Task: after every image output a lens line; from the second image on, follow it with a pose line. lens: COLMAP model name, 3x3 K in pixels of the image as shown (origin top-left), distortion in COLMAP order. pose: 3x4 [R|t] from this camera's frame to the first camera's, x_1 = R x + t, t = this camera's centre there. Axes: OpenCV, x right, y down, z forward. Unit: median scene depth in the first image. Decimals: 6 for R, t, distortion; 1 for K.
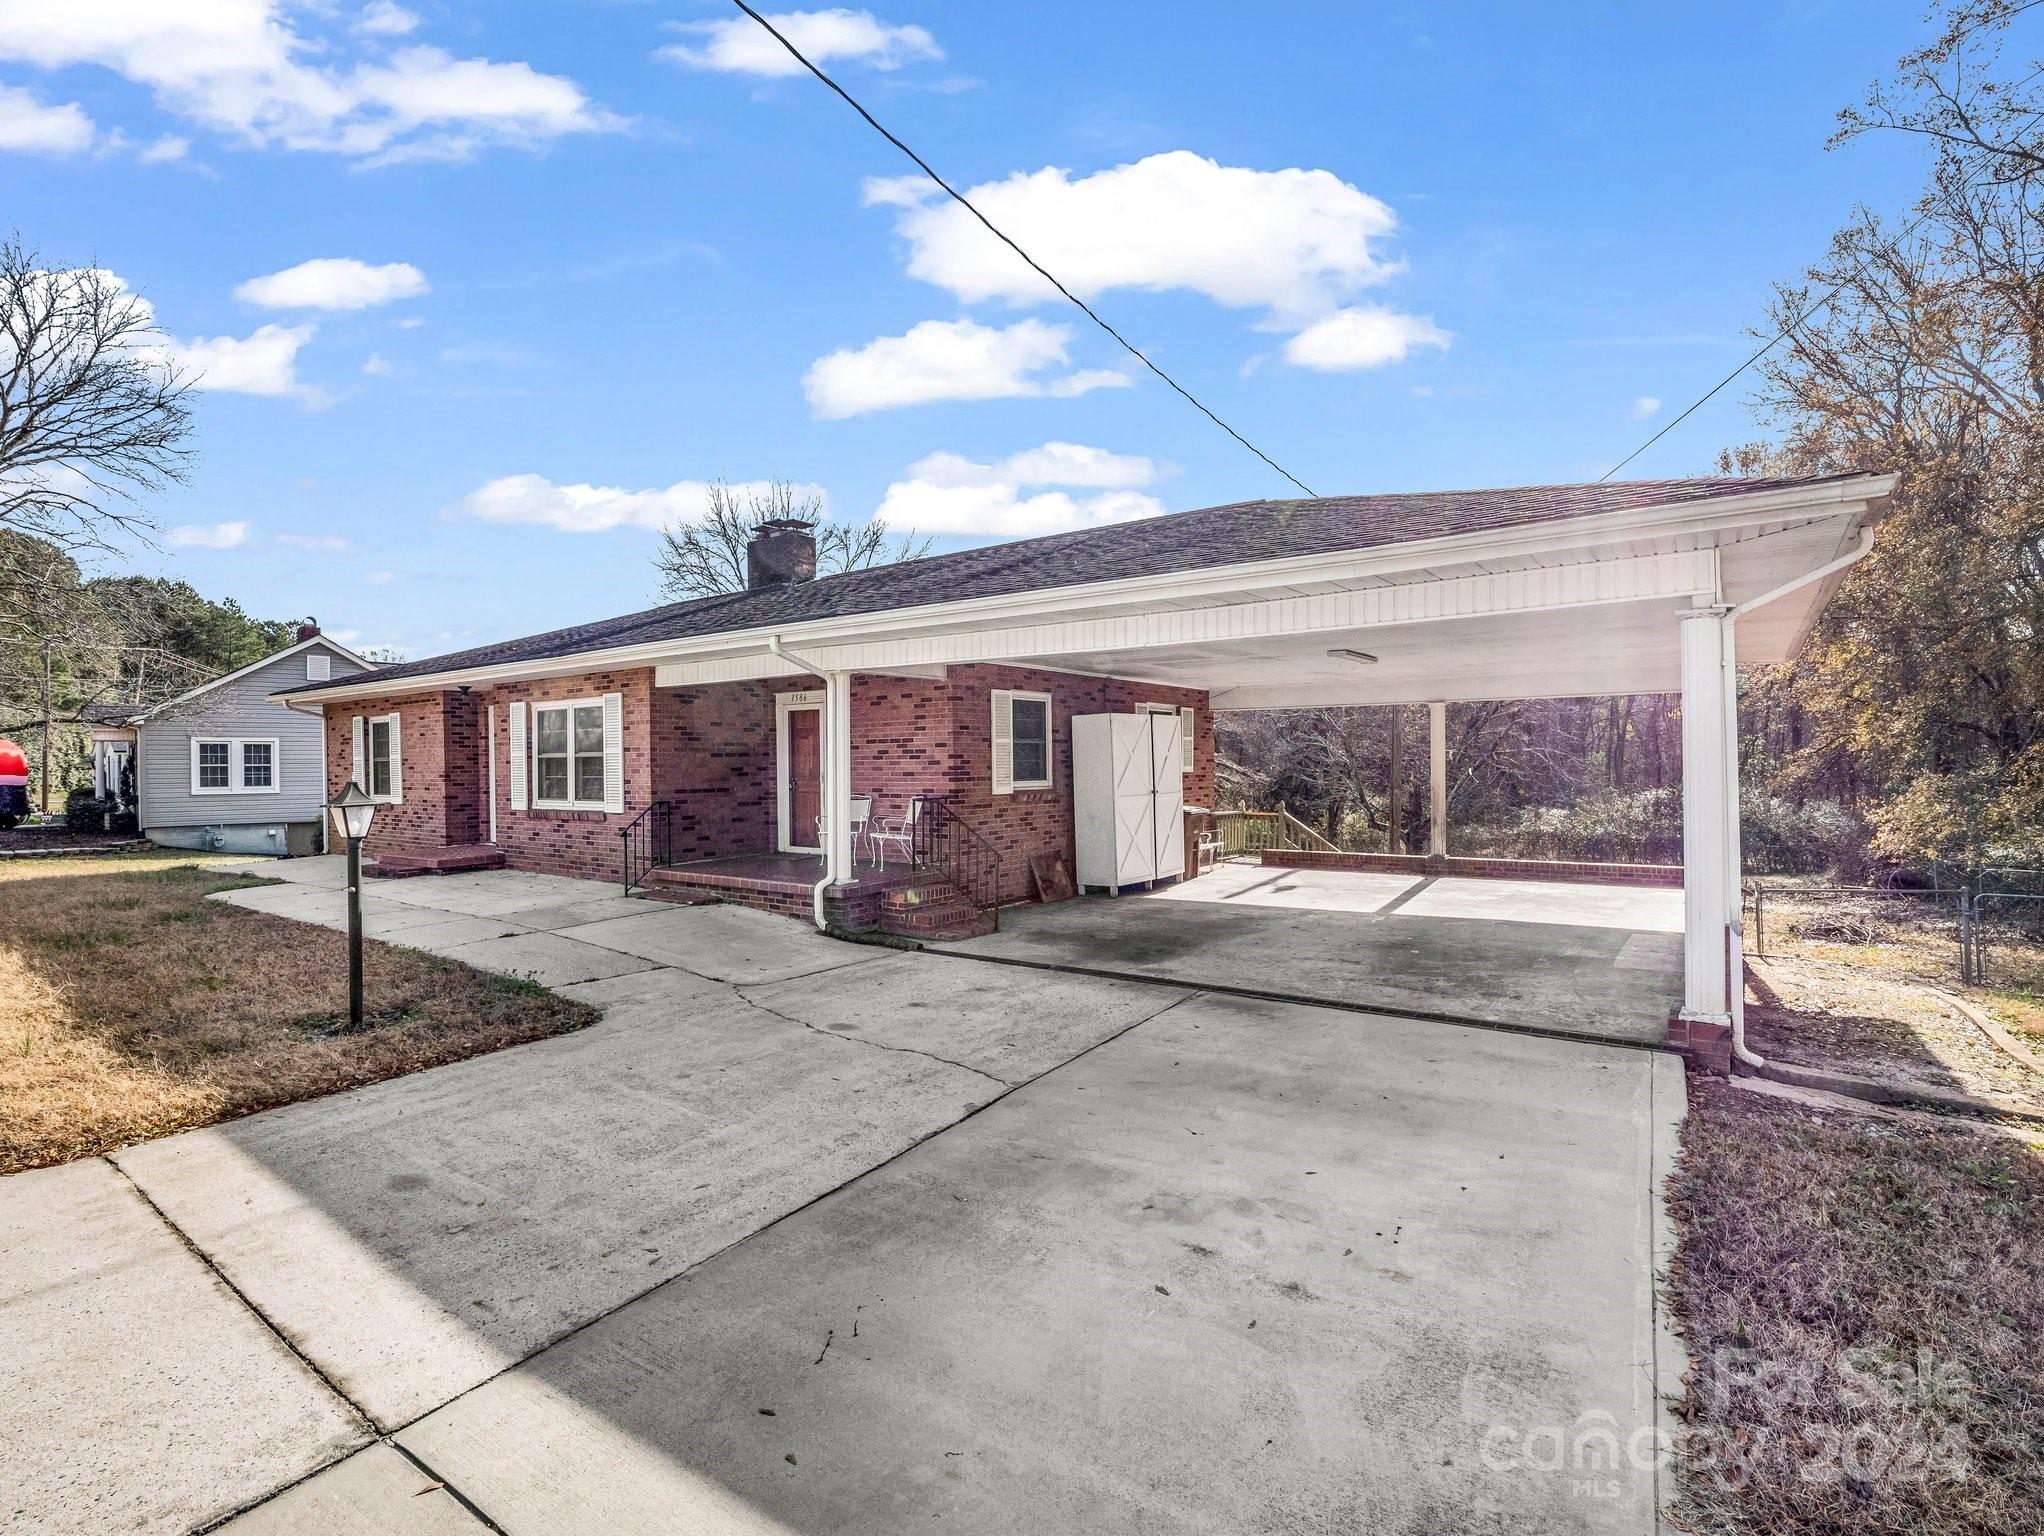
lens RADIAL K [[924.4, 0, 1022.0], [0, 924.4, 768.0], [0, 0, 1]] dist [-0.001683, -0.000303]
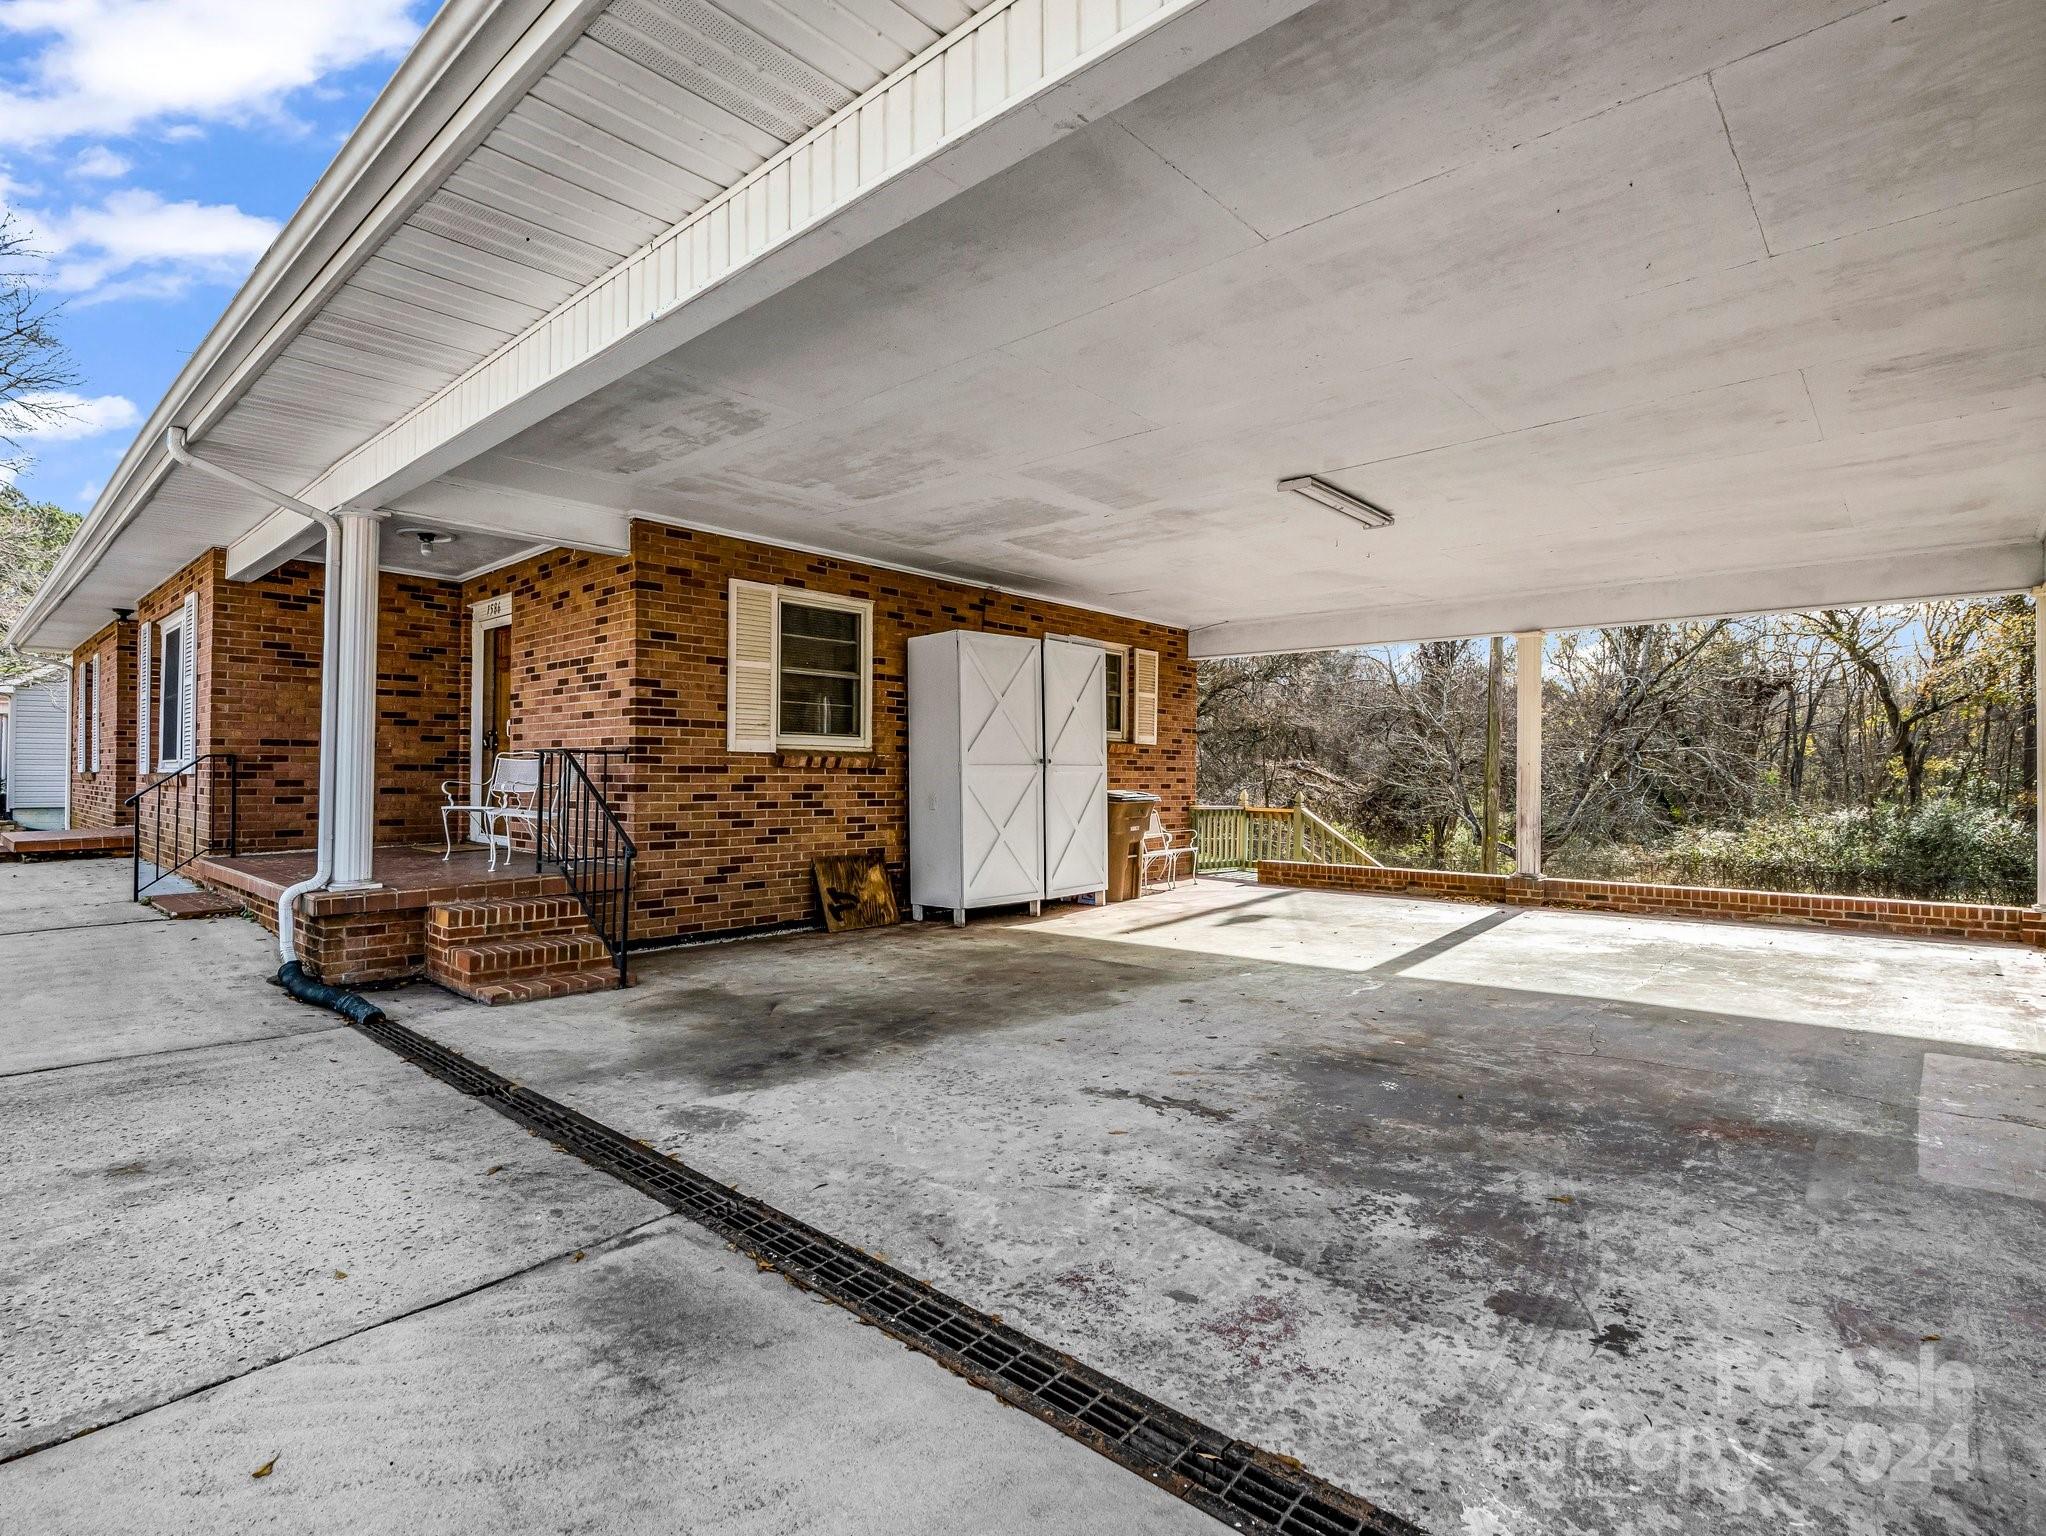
lens RADIAL K [[925.3, 0, 1023.0], [0, 925.3, 768.0], [0, 0, 1]] dist [-0.001683, -0.000303]
pose [[0.992678, 0.012500, -0.120141, 0.215410], [-0.014386, 0.999786, -0.014850, 0.042197], [0.119930, 0.016470, 0.992646, 0.386758]]
